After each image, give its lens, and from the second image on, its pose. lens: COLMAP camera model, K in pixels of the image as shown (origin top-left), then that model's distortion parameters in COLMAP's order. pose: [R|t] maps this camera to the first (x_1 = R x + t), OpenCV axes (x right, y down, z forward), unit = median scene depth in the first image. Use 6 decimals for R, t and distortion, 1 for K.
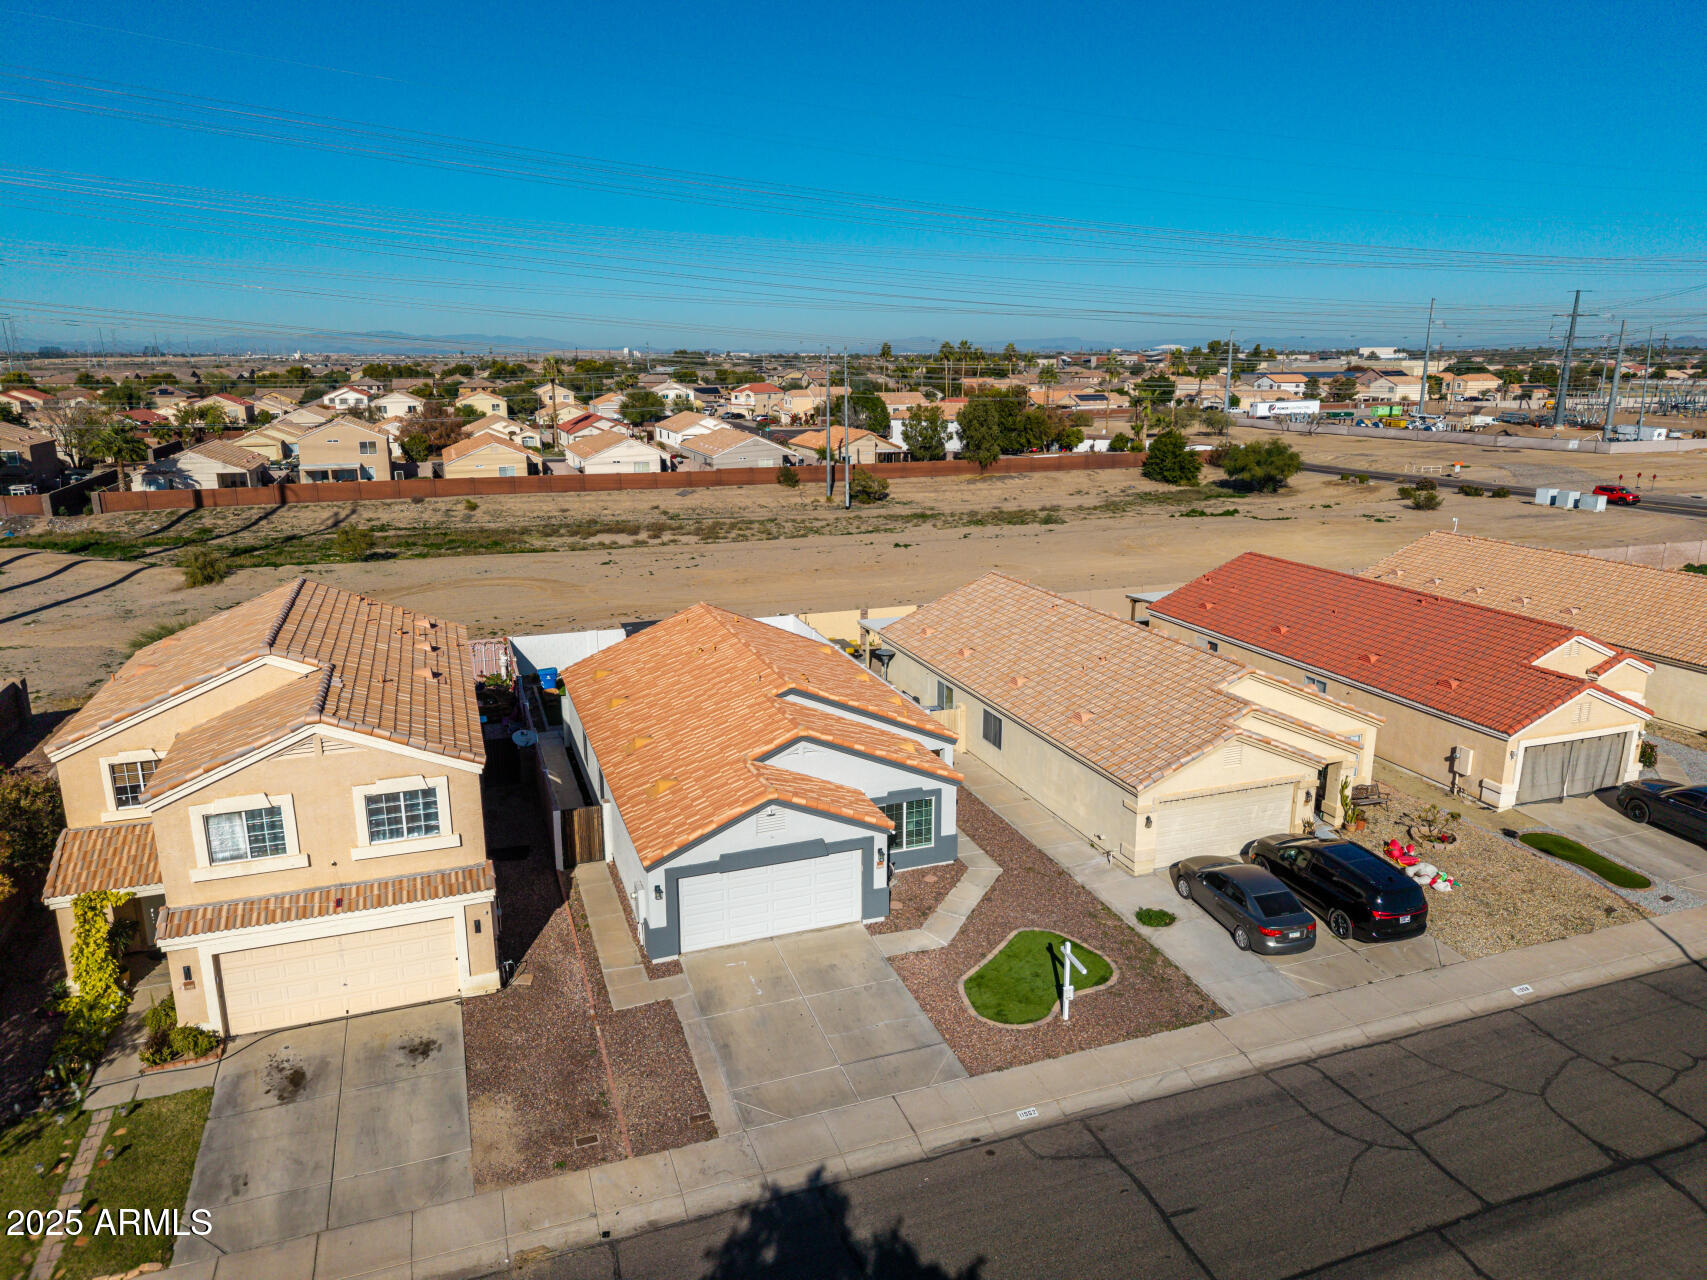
lens RADIAL K [[1138.3, 0, 849.3], [0, 1138.3, 645.5], [0, 0, 1]] dist [0.028161, -0.023568]
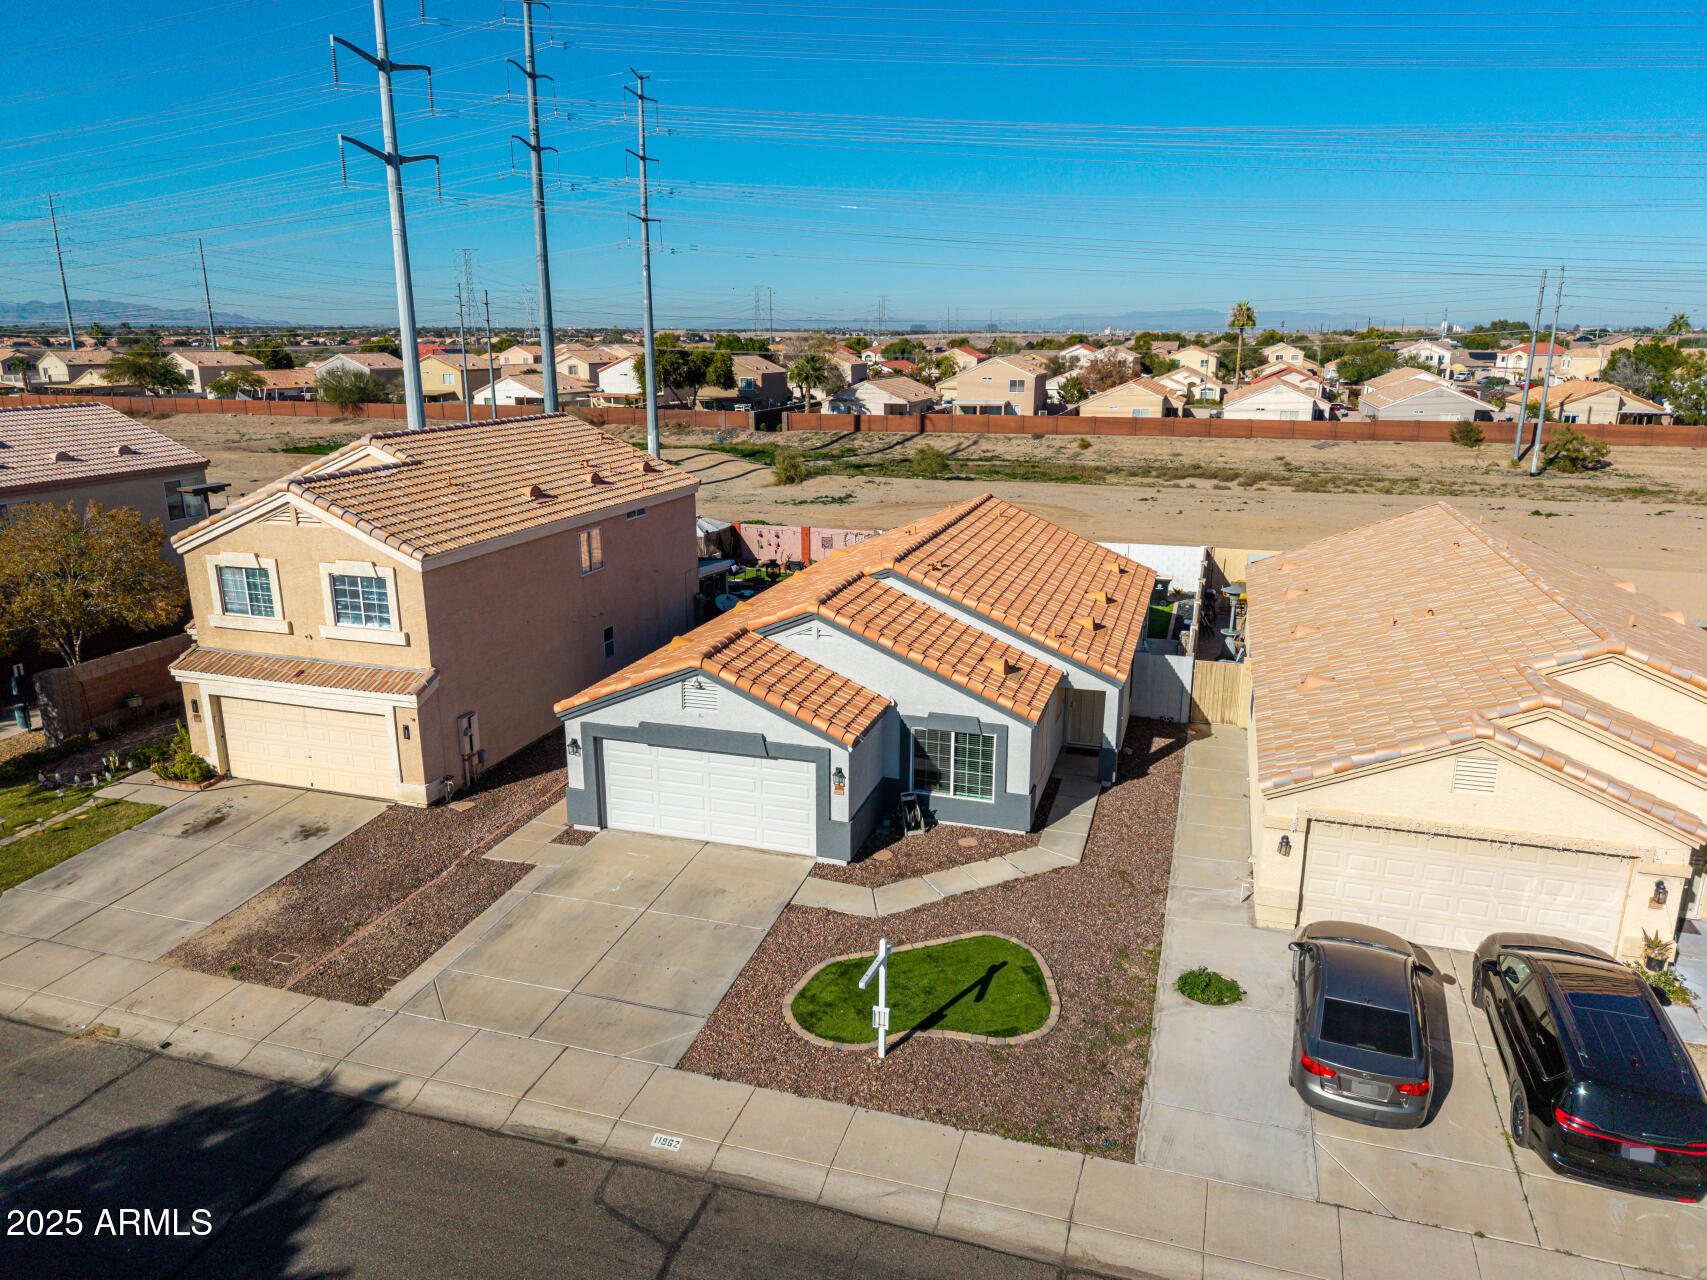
lens RADIAL K [[1138.3, 0, 855.7], [0, 1138.3, 639.0], [0, 0, 1]] dist [0.028161, -0.023568]
pose [[0.790469, 0.159406, -0.591395, 0.472743], [-0.152618, 0.986347, 0.061870, 0.048250], [0.593183, 0.041351, 0.804005, 0.410880]]
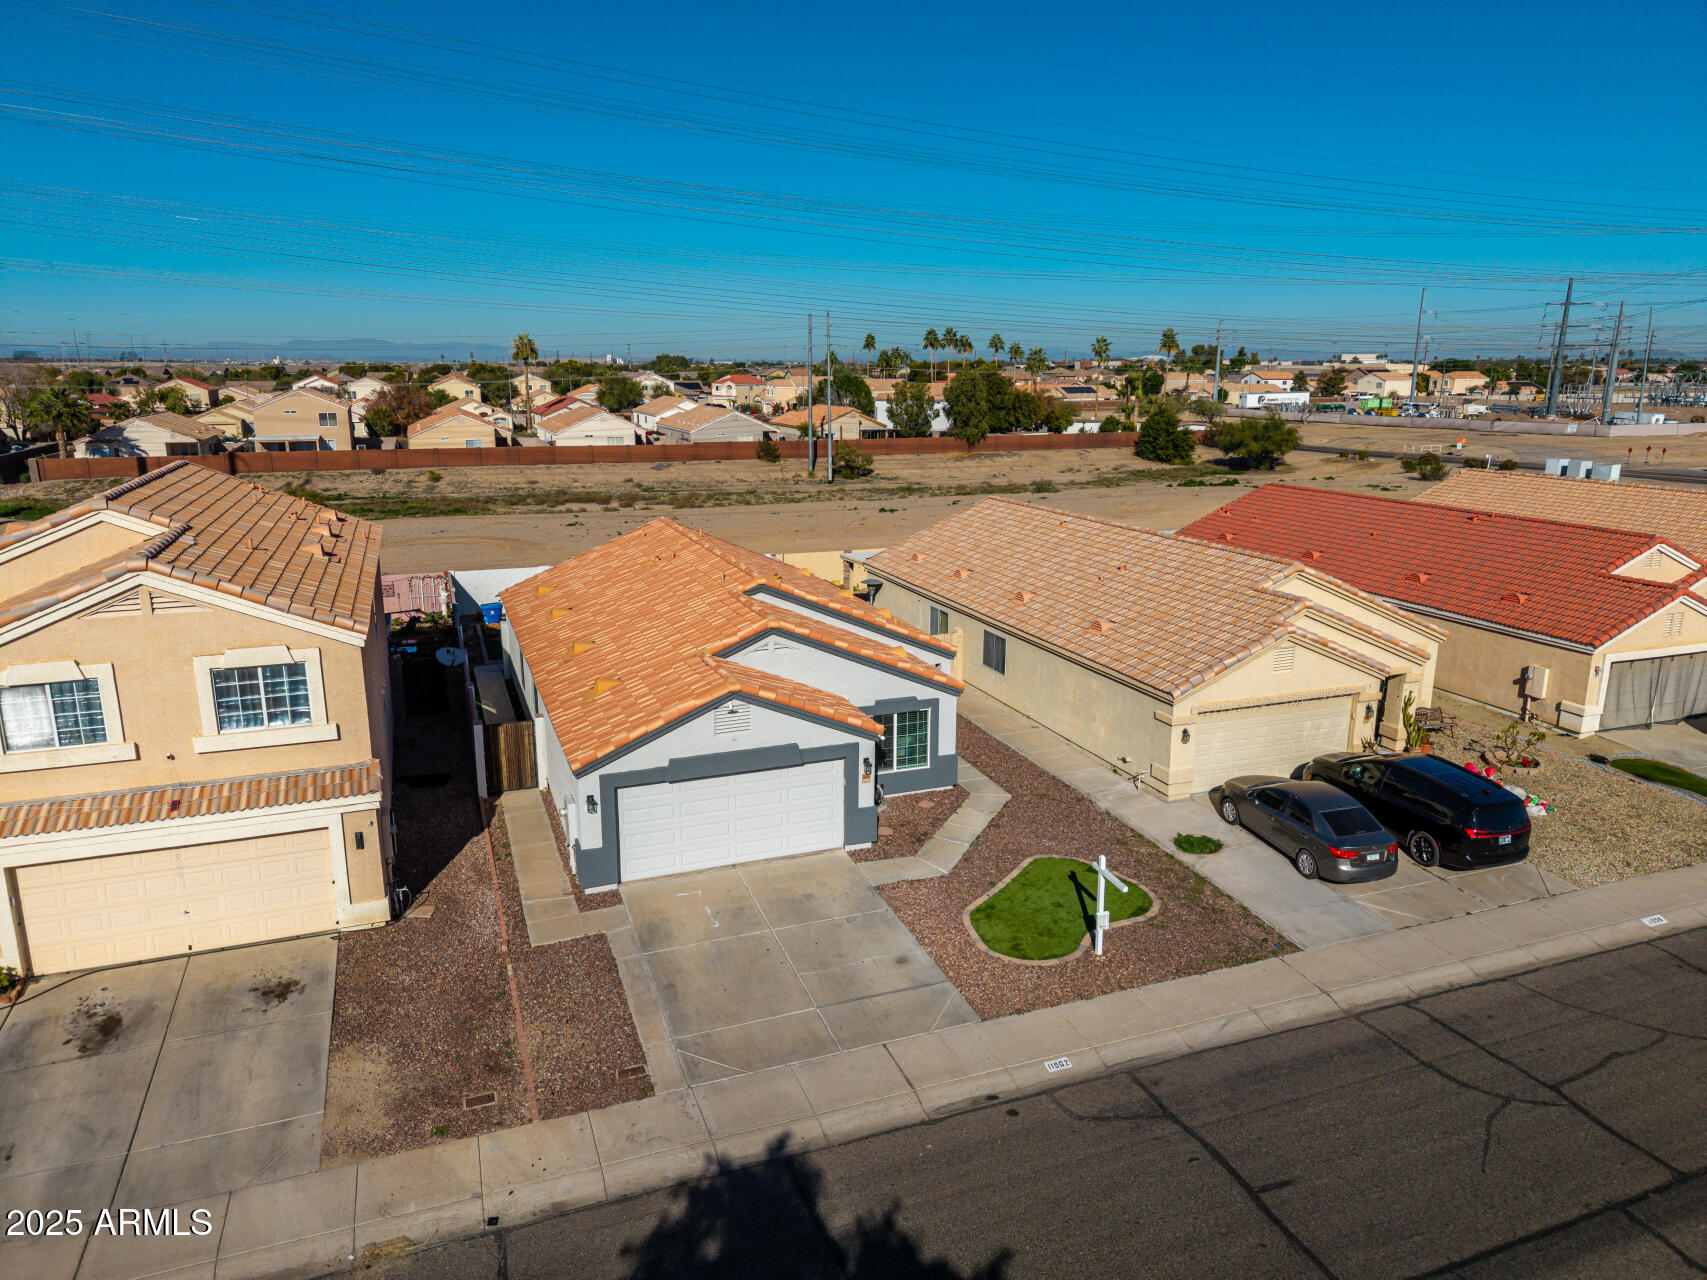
lens RADIAL K [[1138.3, 0, 848.7], [0, 1138.3, 639.8], [0, 0, 1]] dist [0.028161, -0.023568]
pose [[0.999905, 0.000177, 0.013794, 0.003130], [0.000021, 0.999897, -0.014339, 0.106763], [-0.013795, 0.014338, 0.999802, 0.180945]]
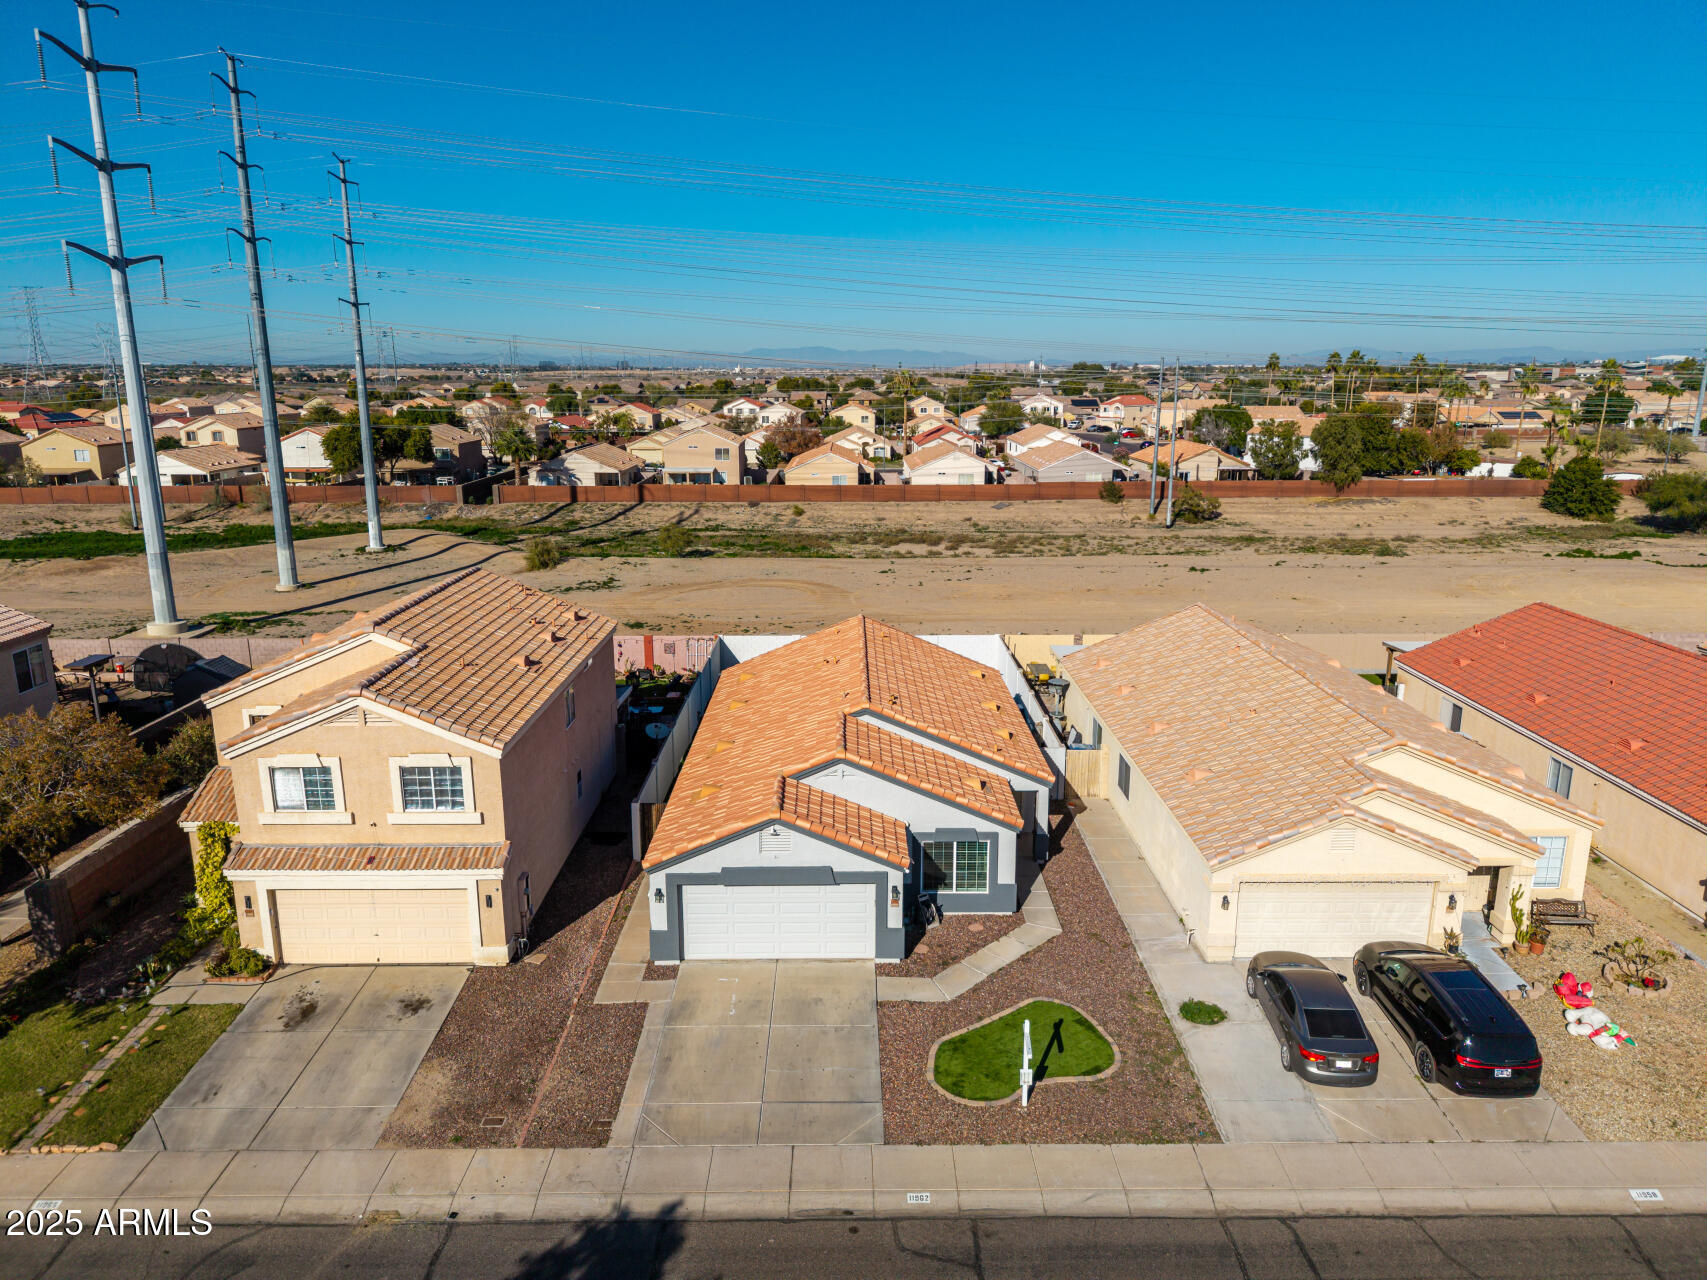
lens RADIAL K [[1138.3, 0, 851.5], [0, 1138.3, 639.0], [0, 0, 1]] dist [0.028161, -0.023568]
pose [[0.940641, 0.078191, -0.330274, 0.296385], [-0.083267, 0.996526, -0.001227, -0.022762], [0.329031, 0.028655, 0.943884, 0.087787]]
